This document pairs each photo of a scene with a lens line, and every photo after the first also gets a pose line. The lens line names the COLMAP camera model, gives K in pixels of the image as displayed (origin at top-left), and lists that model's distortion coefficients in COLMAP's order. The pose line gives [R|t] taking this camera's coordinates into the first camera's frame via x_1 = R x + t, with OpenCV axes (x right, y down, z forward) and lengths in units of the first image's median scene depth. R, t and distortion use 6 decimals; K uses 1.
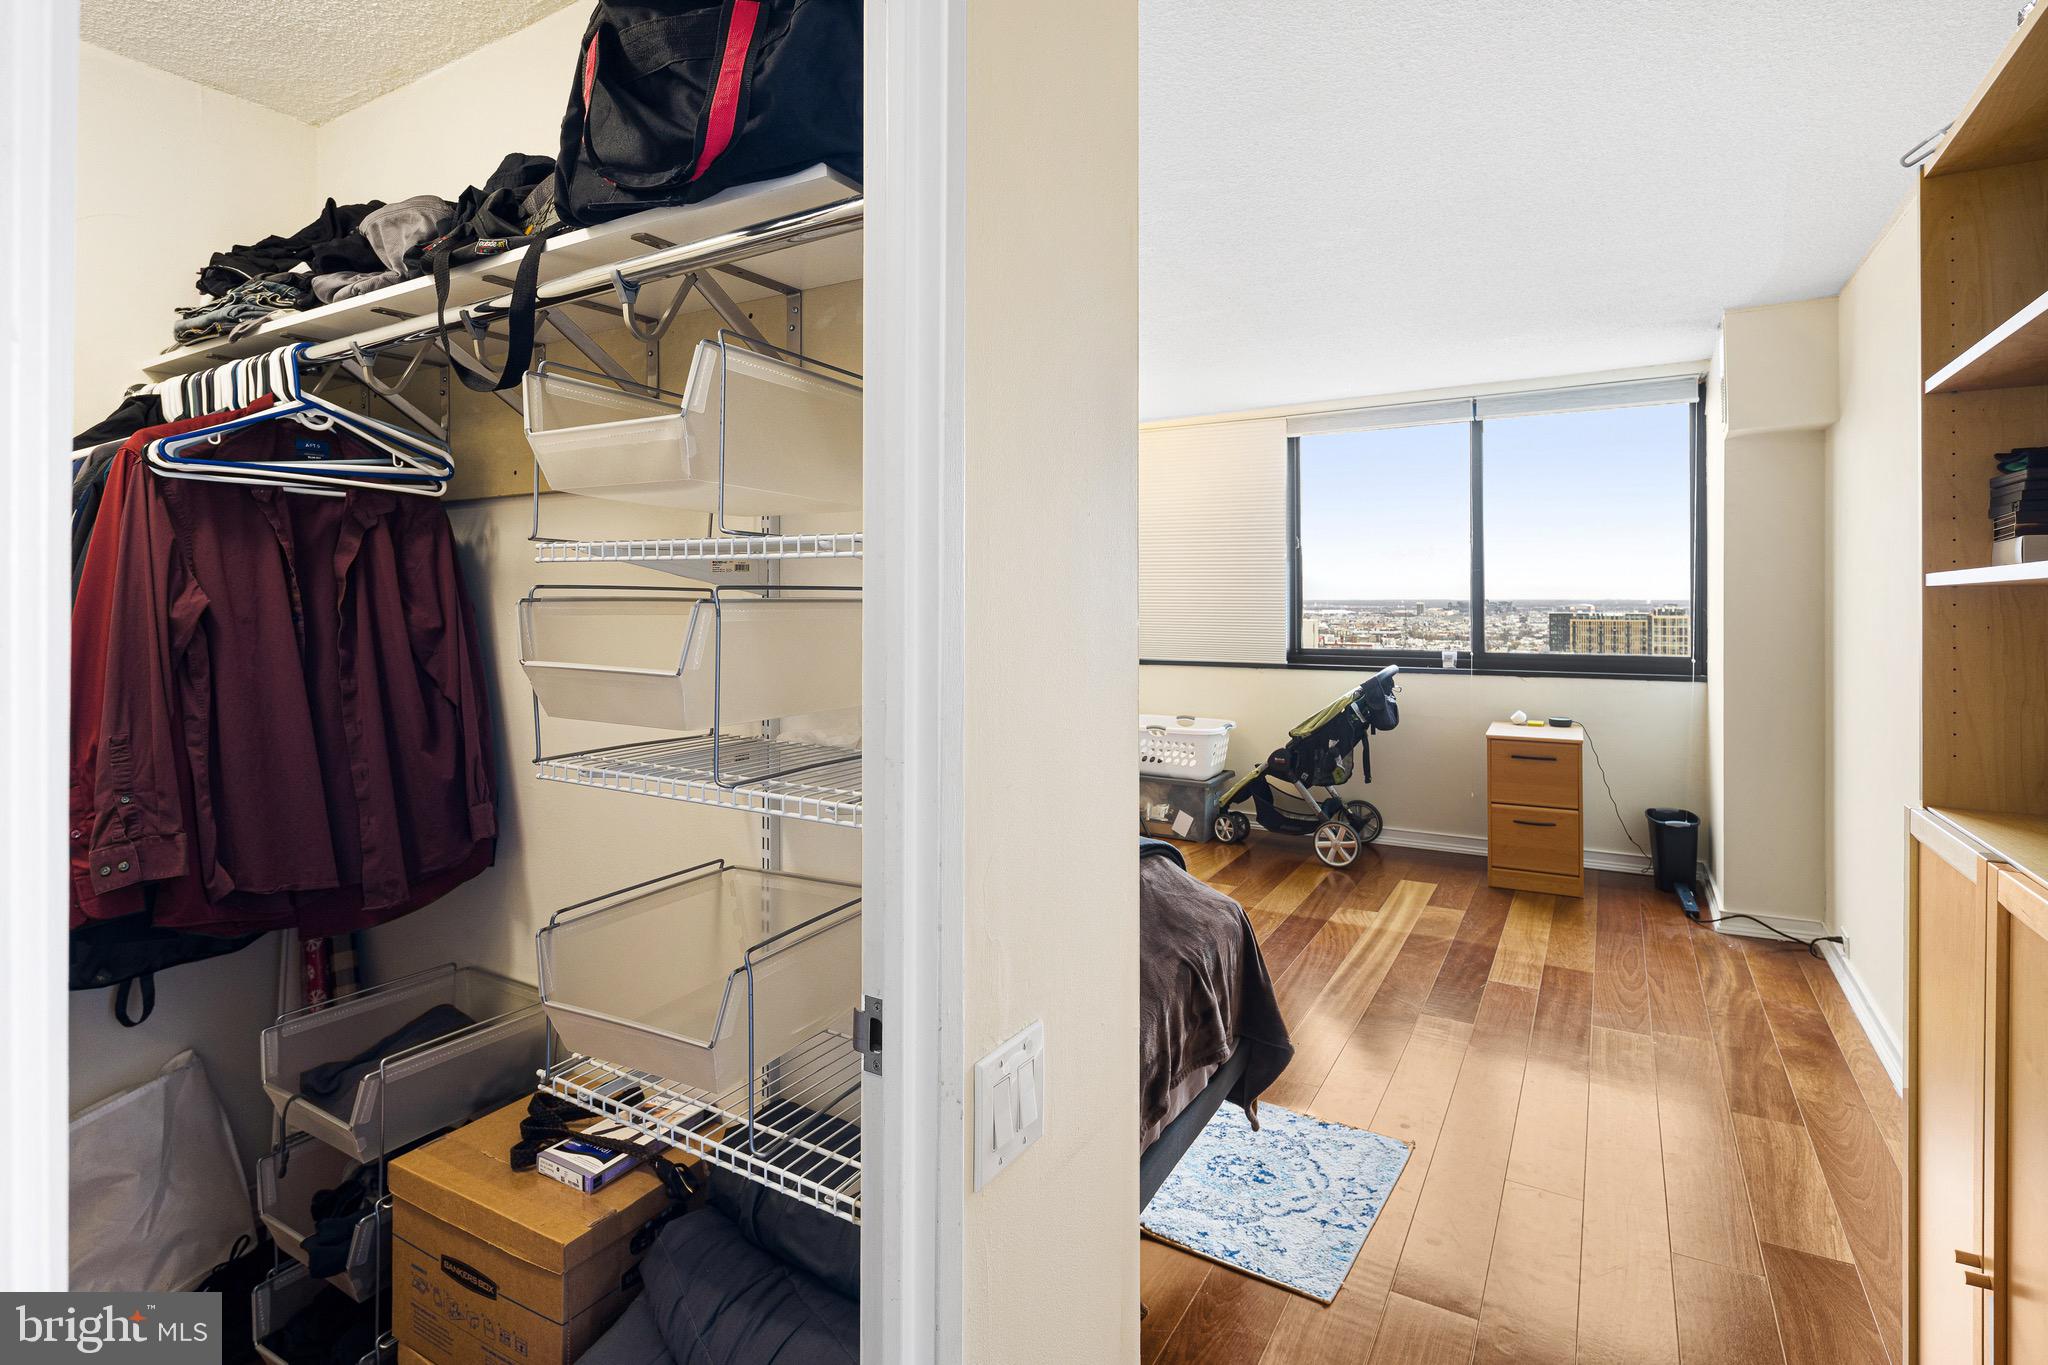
lens RADIAL K [[995.3, 0, 1016.9], [0, 995.3, 678.6], [0, 0, 1]] dist [0.004994, -0.004792]
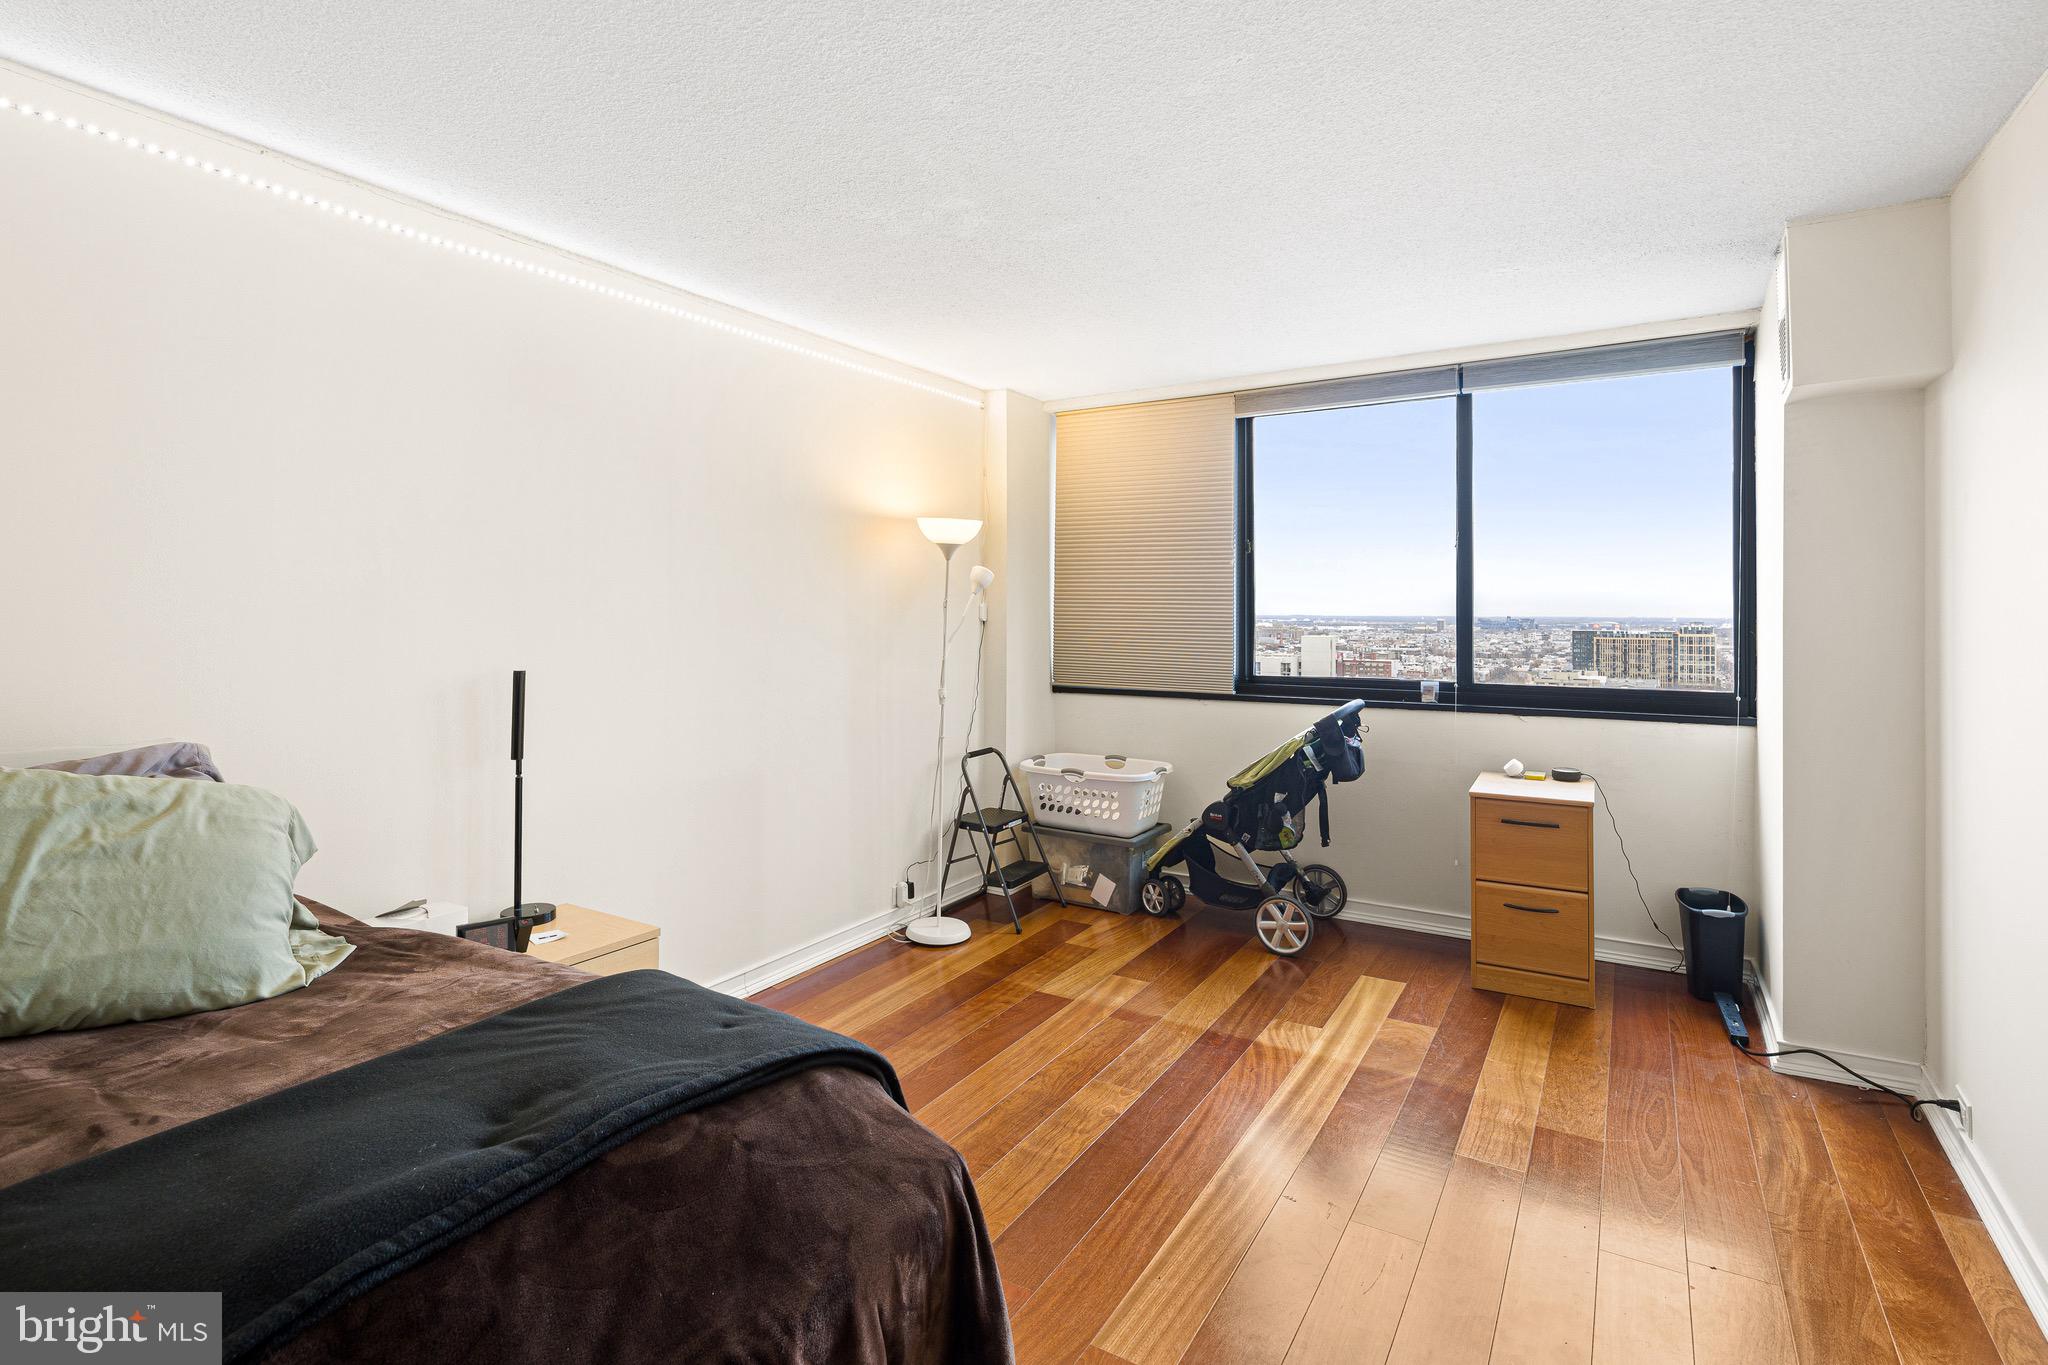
lens RADIAL K [[995.3, 0, 1032.4], [0, 995.3, 683.1], [0, 0, 1]] dist [0.004994, -0.004792]
pose [[0.999952, 0.006774, -0.007121, 0.131009], [-0.006841, 0.999932, -0.009451, -0.017918], [0.007056, 0.009499, 0.999930, 0.213638]]
